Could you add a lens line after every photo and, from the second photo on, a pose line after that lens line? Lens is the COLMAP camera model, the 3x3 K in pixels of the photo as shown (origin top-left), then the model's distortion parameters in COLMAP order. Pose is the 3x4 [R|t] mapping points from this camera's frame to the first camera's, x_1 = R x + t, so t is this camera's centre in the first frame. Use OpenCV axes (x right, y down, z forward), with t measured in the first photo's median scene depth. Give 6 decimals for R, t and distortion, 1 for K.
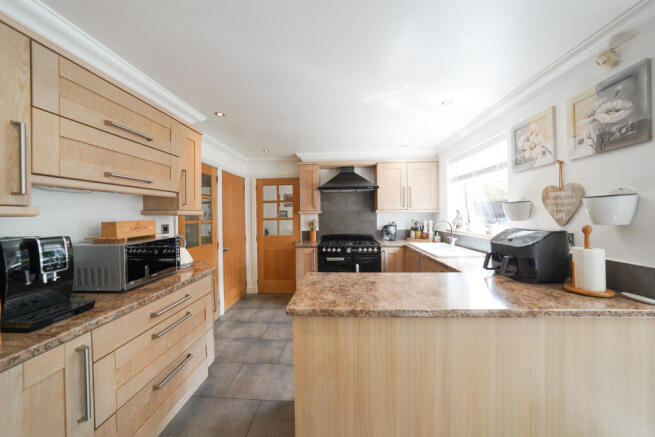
lens RADIAL K [[230.8, 0, 324.9], [0, 230.8, 215.1], [0, 0, 1]] dist [-0.033304, 0.008591]
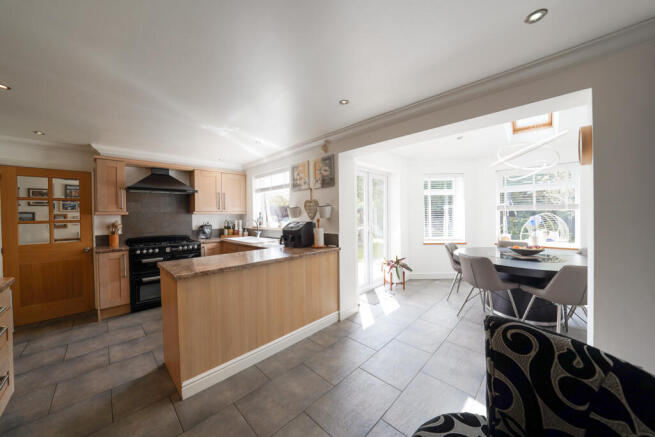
lens RADIAL K [[230.2, 0, 331.1], [0, 230.2, 214.8], [0, 0, 1]] dist [-0.036228, 0.008517]
pose [[0.642919, 0.003392, 0.765926, -0.239154], [0.009793, 0.999872, -0.012648, 0.016164], [-0.765871, 0.015633, 0.642804, -0.266093]]
